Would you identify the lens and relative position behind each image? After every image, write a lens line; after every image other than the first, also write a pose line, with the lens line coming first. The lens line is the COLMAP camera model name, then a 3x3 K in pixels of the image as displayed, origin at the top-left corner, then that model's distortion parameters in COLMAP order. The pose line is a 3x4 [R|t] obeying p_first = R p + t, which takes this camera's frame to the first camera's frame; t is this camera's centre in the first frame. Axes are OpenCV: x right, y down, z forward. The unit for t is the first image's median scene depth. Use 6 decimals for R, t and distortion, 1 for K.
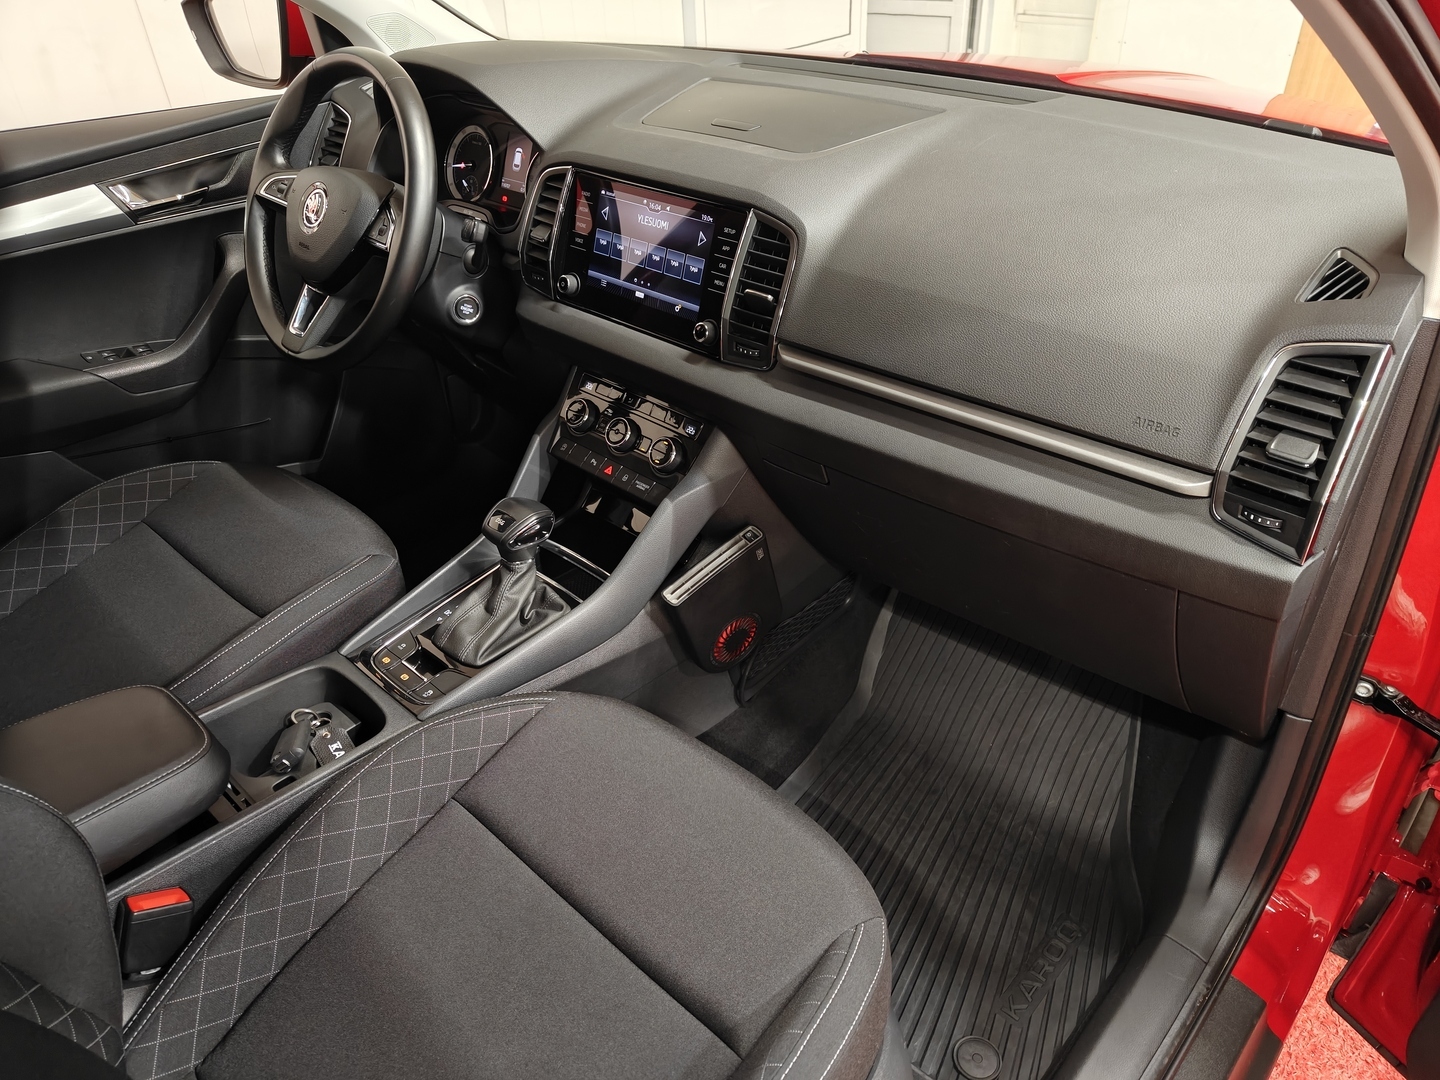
lens RADIAL K [[1002.2, 0, 717.9], [0, 1002.2, 545.4], [0, 0, 1]] dist [0.018381, -0.019545]
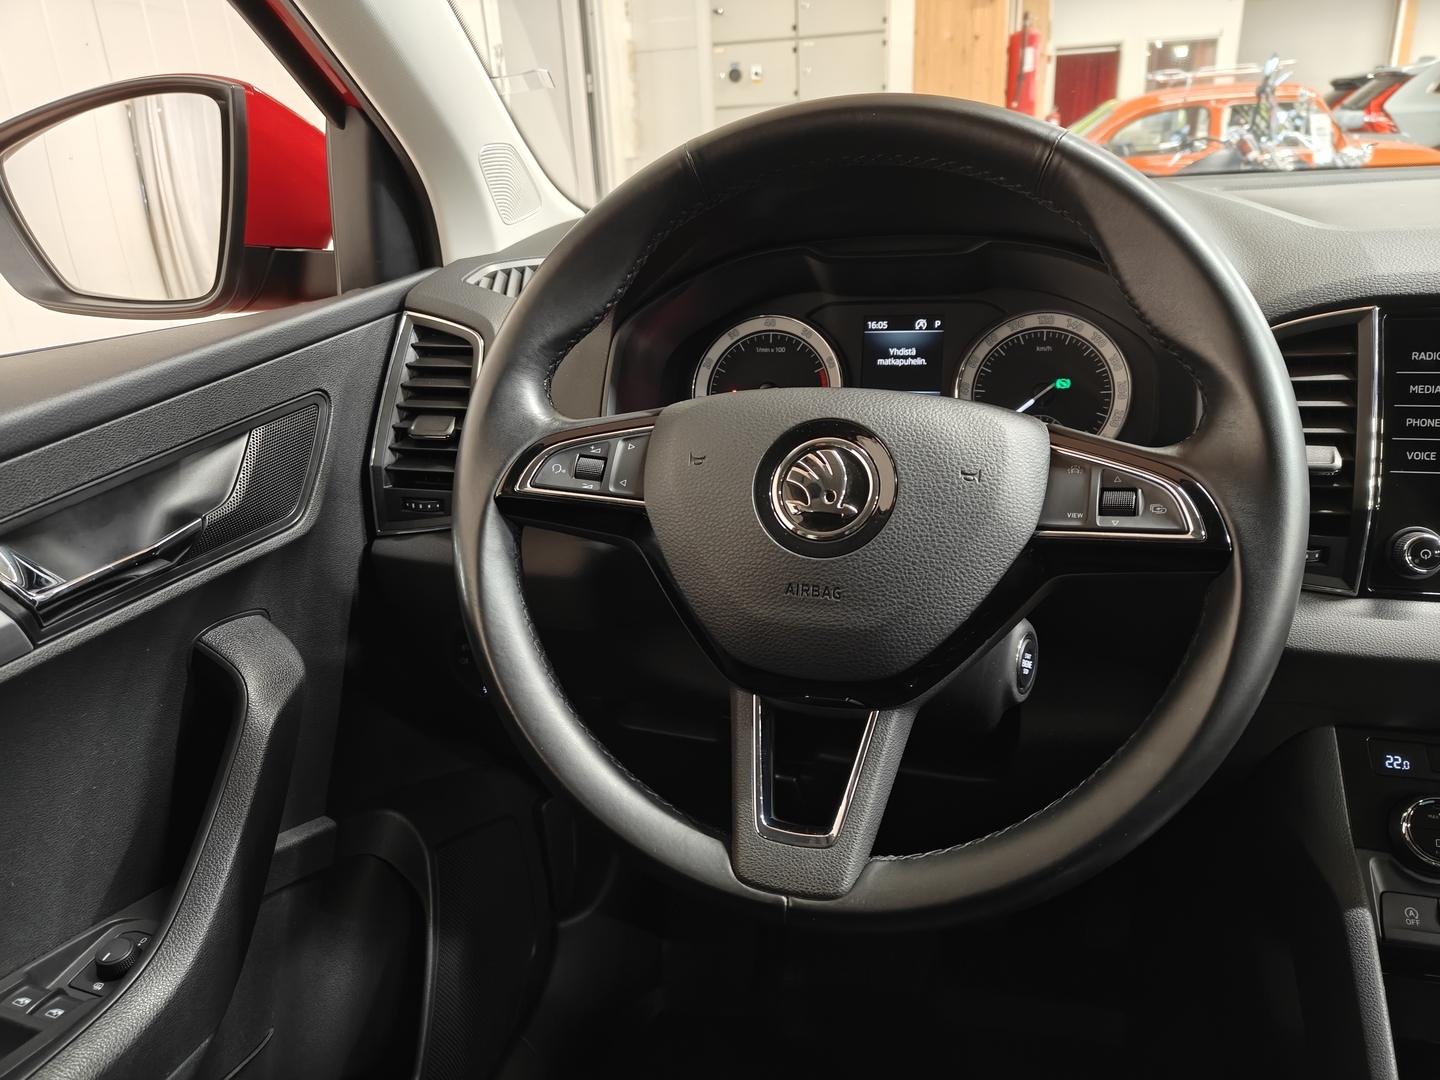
lens RADIAL K [[1017.7, 0, 720.0], [0, 1017.7, 540.0], [0, 0, 1]] dist [0.007846, 0.003439]
pose [[0.887326, -0.176053, 0.426213, -0.631687], [0.281146, 0.939146, -0.197388, -0.270443], [-0.365526, 0.294976, 0.882825, 0.733458]]
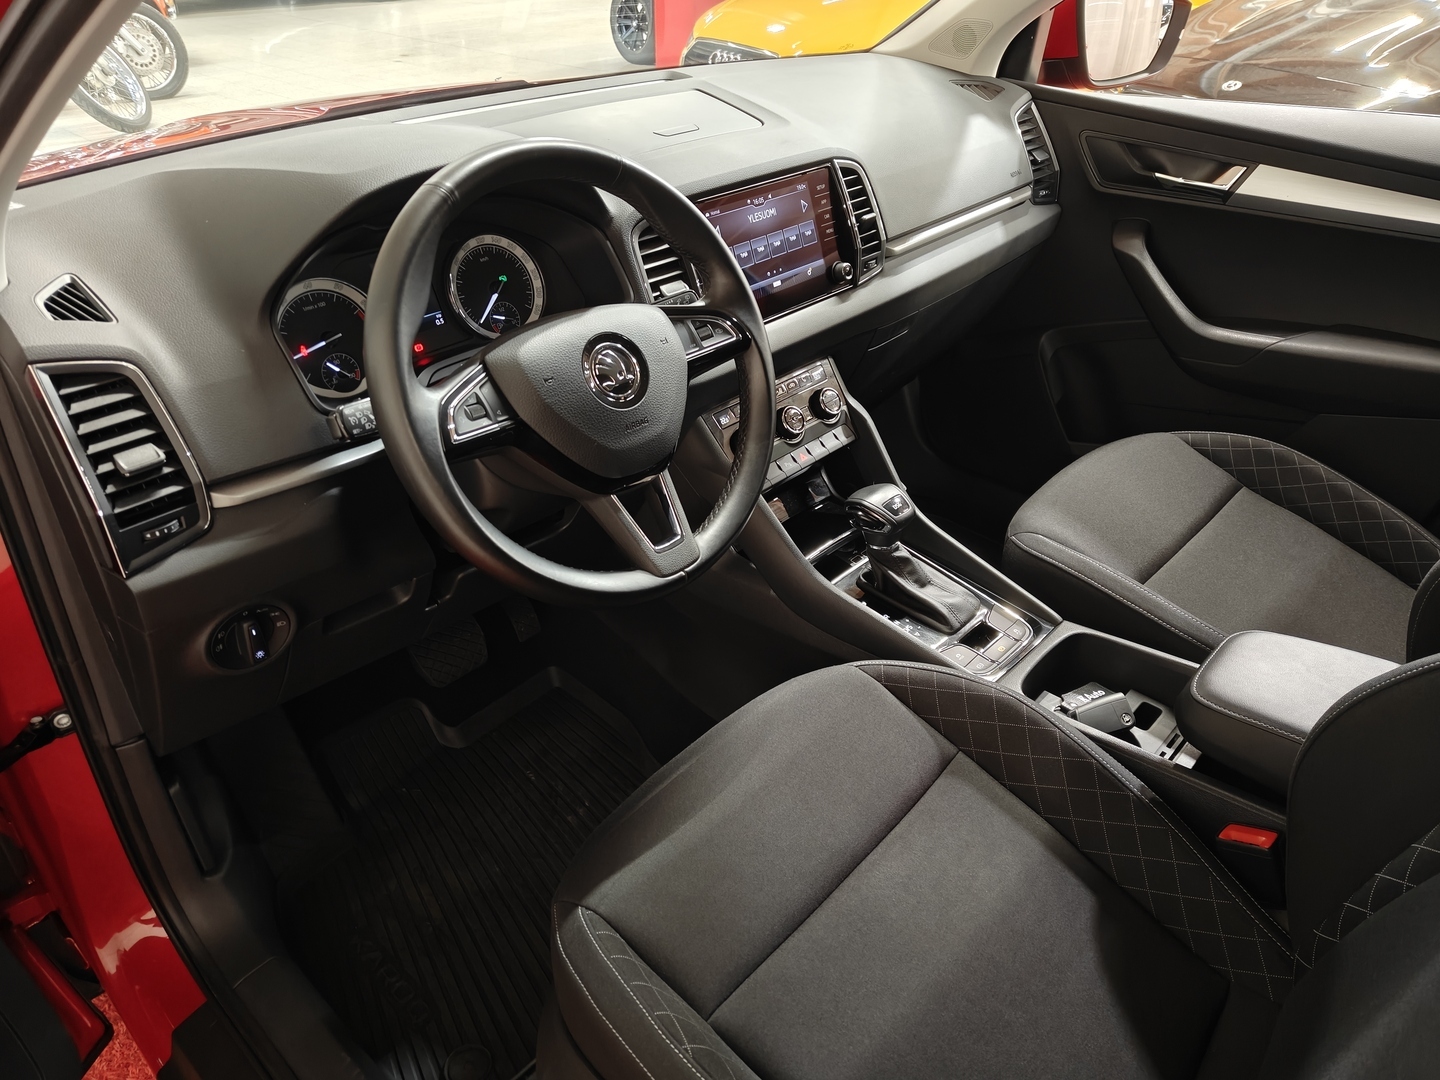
lens RADIAL K [[1017.7, 0, 720.0], [0, 1017.7, 540.0], [0, 0, 1]] dist [0.007846, 0.003439]
pose [[-0.005775, -0.514071, 0.857728, -1.107011], [0.570132, 0.702983, 0.425164, -0.535562], [-0.821533, 0.491474, 0.289028, 0.848088]]
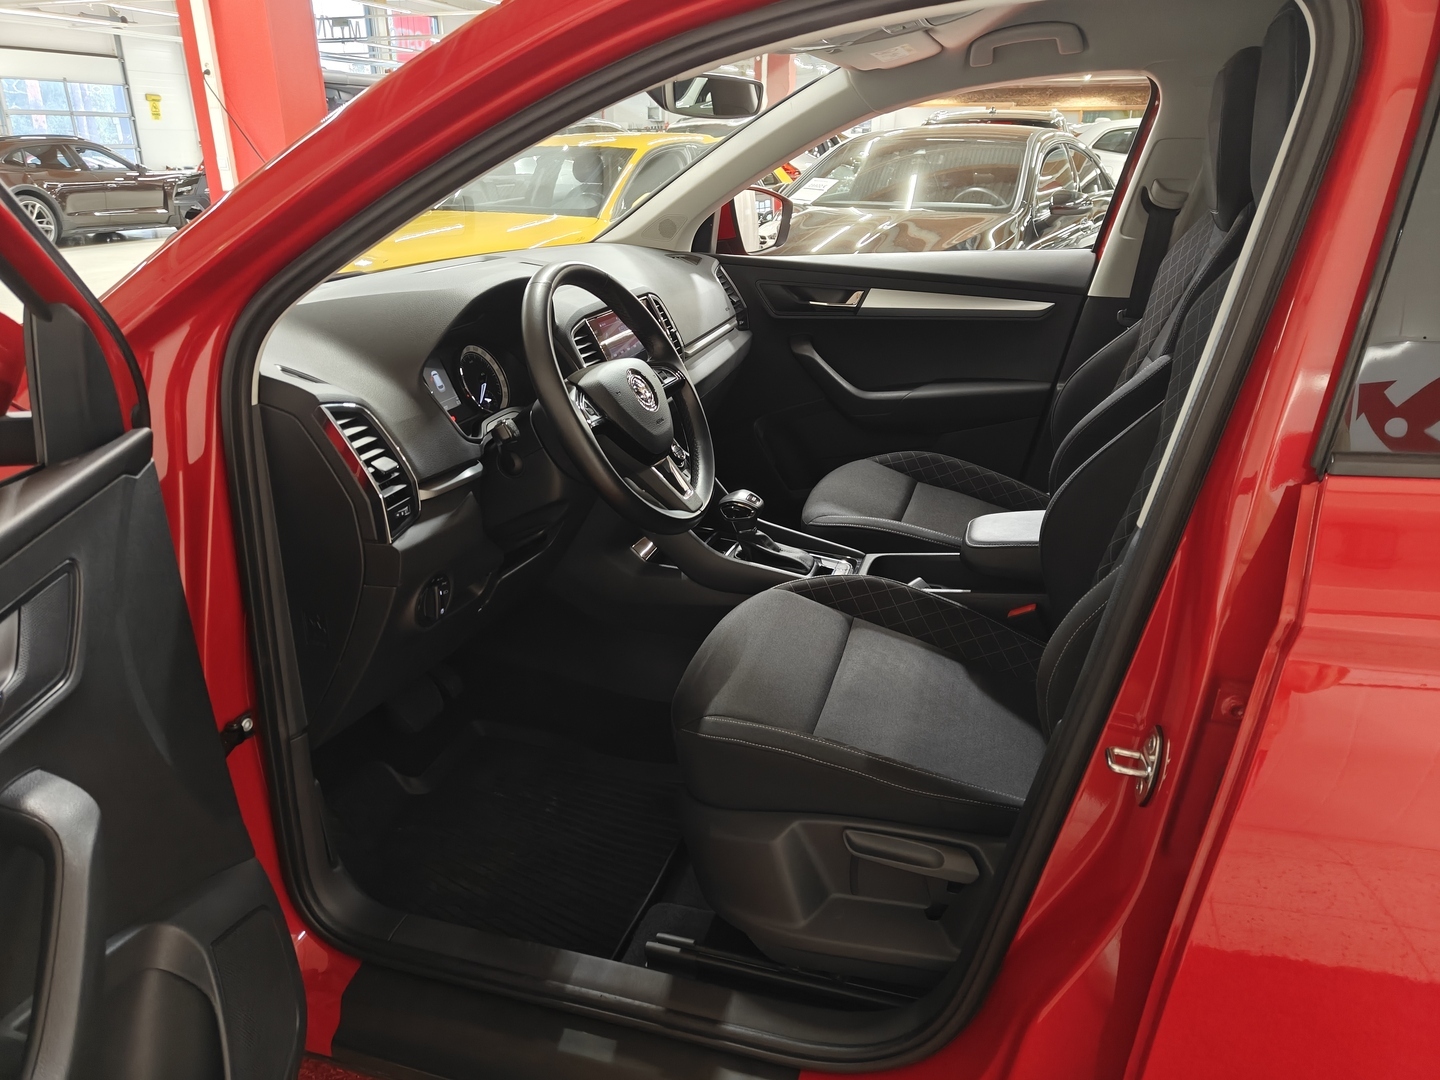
lens RADIAL K [[1002.2, 0, 717.9], [0, 1002.2, 545.4], [0, 0, 1]] dist [0.018381, -0.019545]
pose [[-0.437210, -0.295544, 0.849412, -1.493412], [0.532196, 0.676333, 0.509256, -0.774387], [-0.724993, 0.674705, -0.138412, 1.274701]]
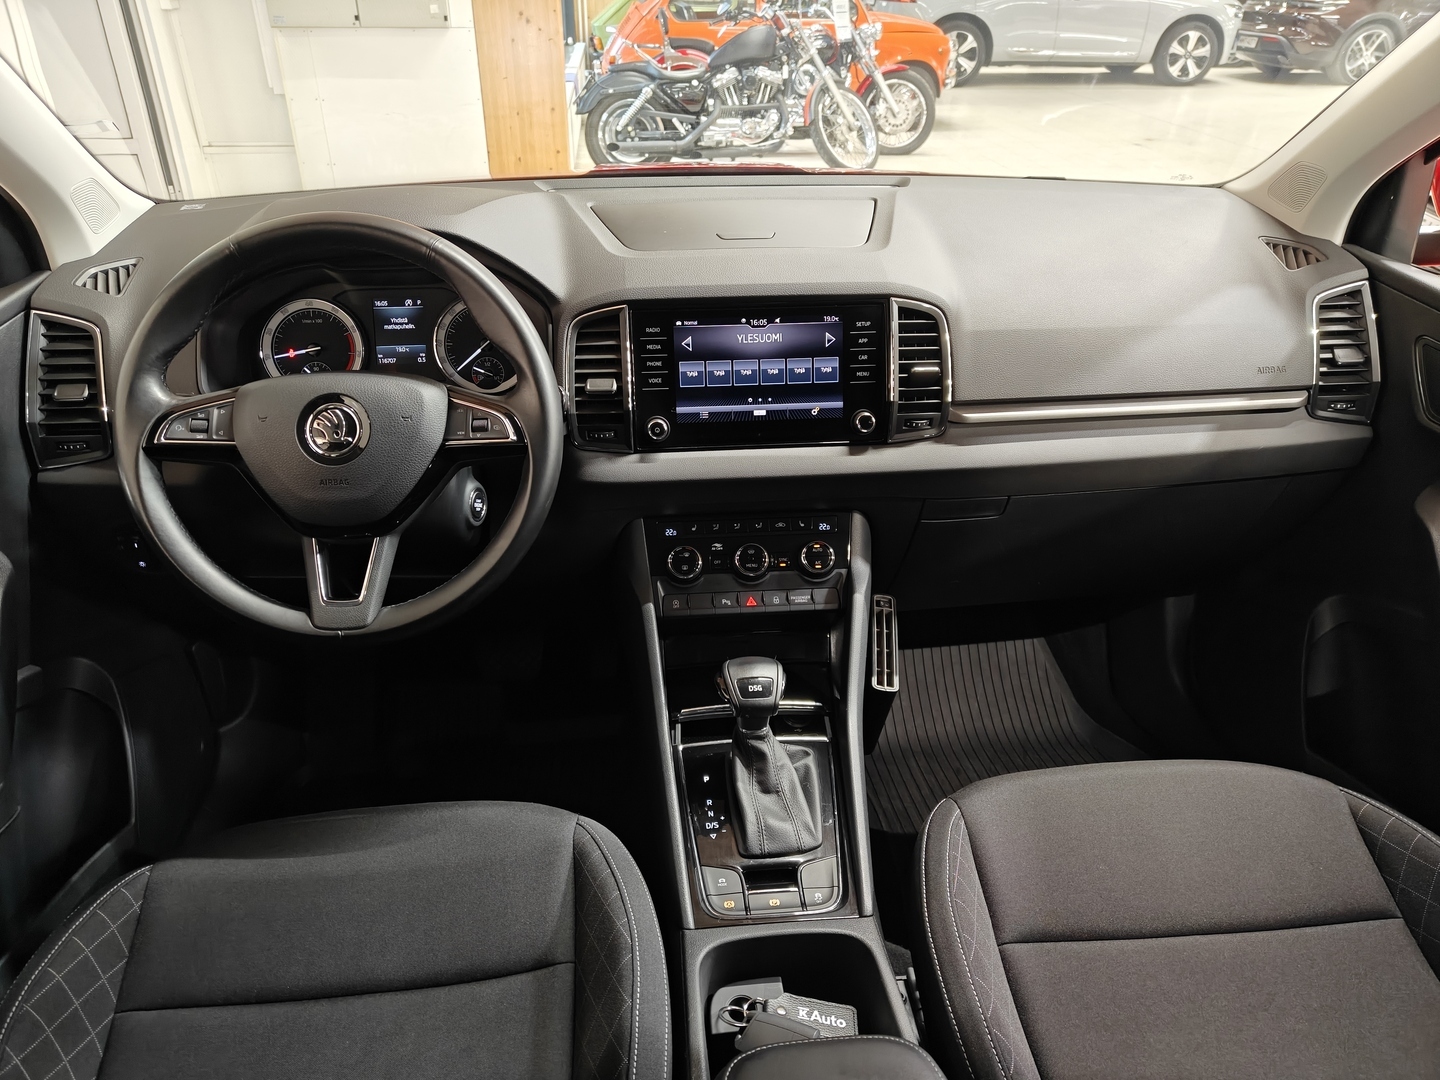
lens RADIAL K [[1002.2, 0, 717.9], [0, 1002.2, 545.4], [0, 0, 1]] dist [0.018381, -0.019545]
pose [[0.665039, -0.342727, 0.663522, -0.768986], [0.405764, 0.911718, 0.064236, -0.205515], [-0.626960, 0.226514, 0.745394, 0.324374]]
